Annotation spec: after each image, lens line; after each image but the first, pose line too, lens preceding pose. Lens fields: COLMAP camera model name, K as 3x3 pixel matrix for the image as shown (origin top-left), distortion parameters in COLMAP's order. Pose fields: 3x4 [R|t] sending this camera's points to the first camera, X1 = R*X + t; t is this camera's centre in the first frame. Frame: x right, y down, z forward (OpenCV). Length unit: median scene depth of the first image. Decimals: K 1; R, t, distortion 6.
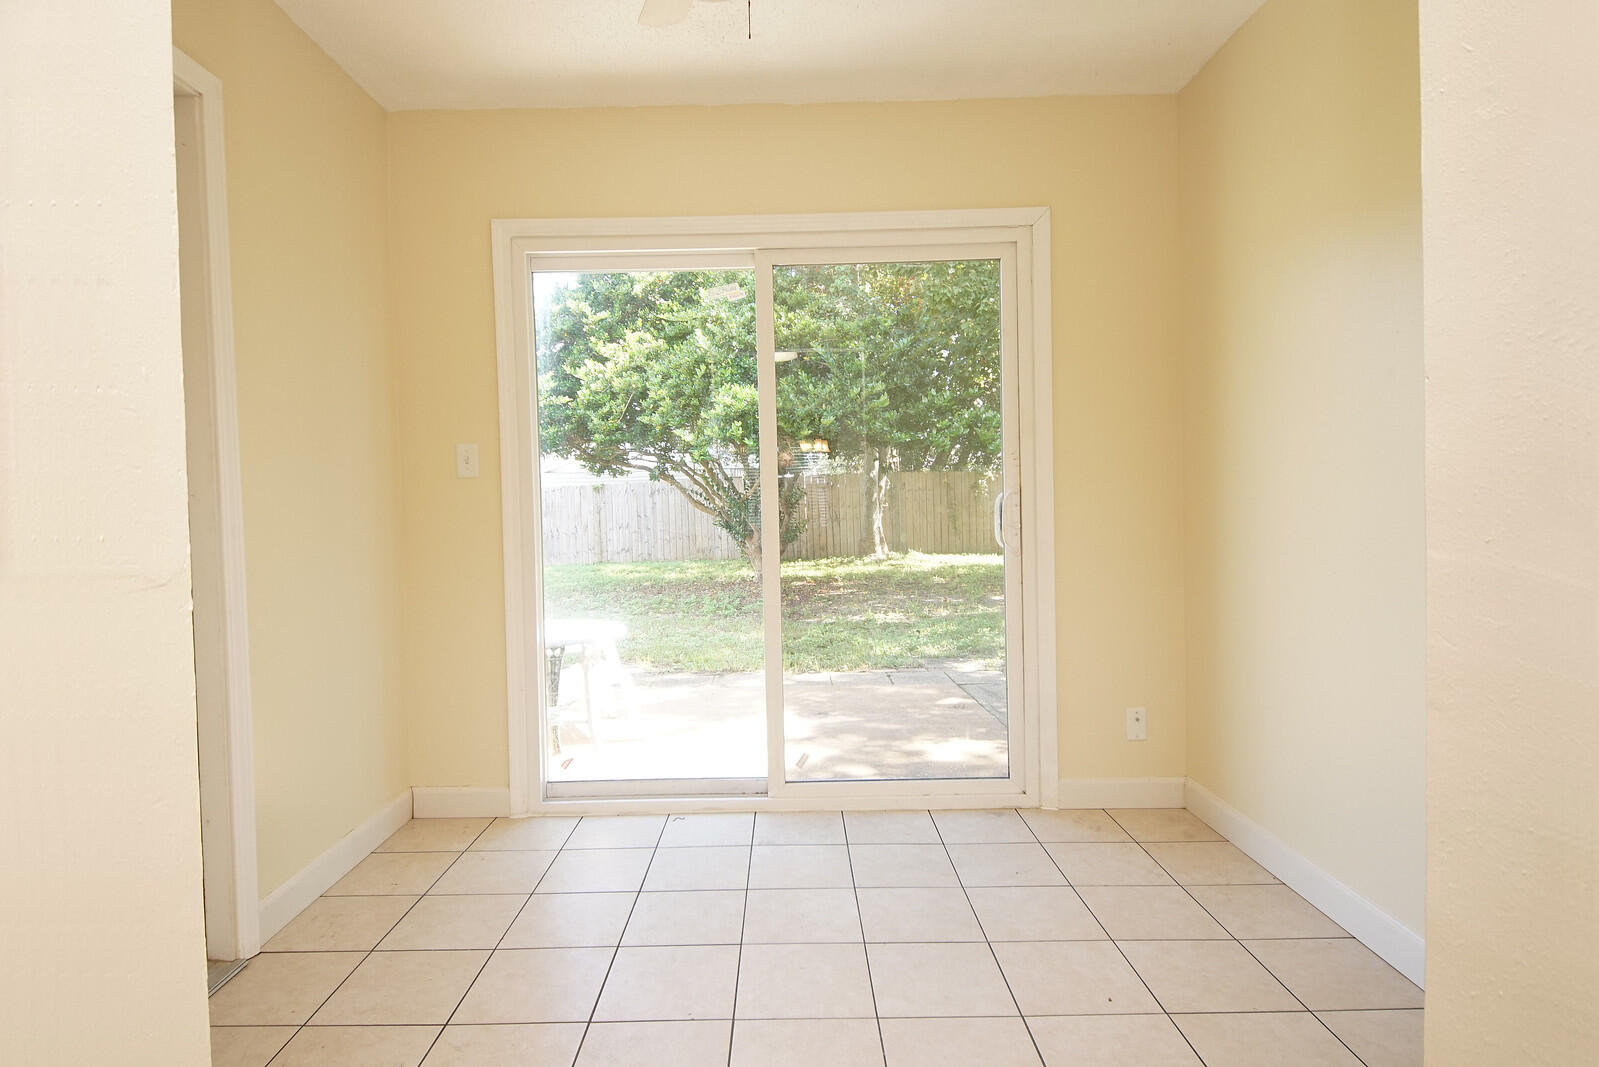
lens RADIAL K [[859.6, 0, 777.0], [0, 859.6, 525.8], [0, 0, 1]] dist [-0.001868, -0.000440]
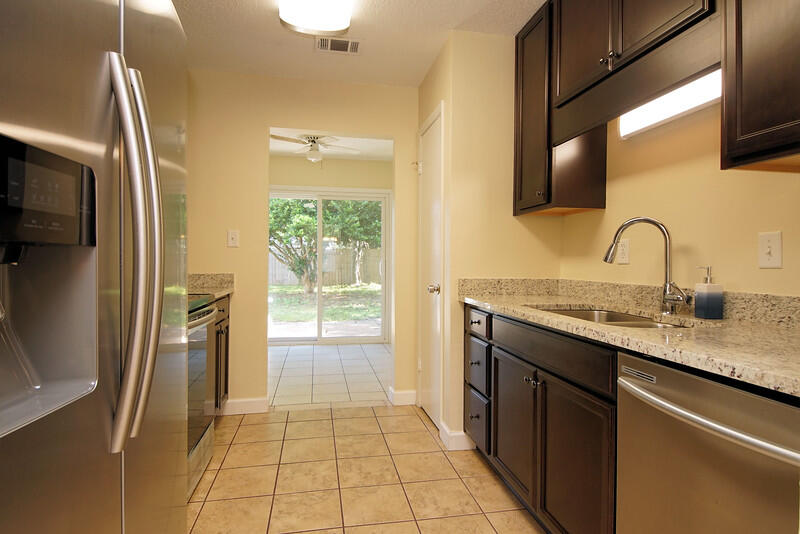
lens RADIAL K [[430.1, 0, 388.7], [0, 430.1, 263.2], [0, 0, 1]] dist [-0.001868, -0.000440]
pose [[0.983539, 0.025080, 0.178947, -0.016014], [-0.021291, 0.999507, -0.023062, 0.004501], [-0.179437, 0.018872, 0.983588, -0.294484]]
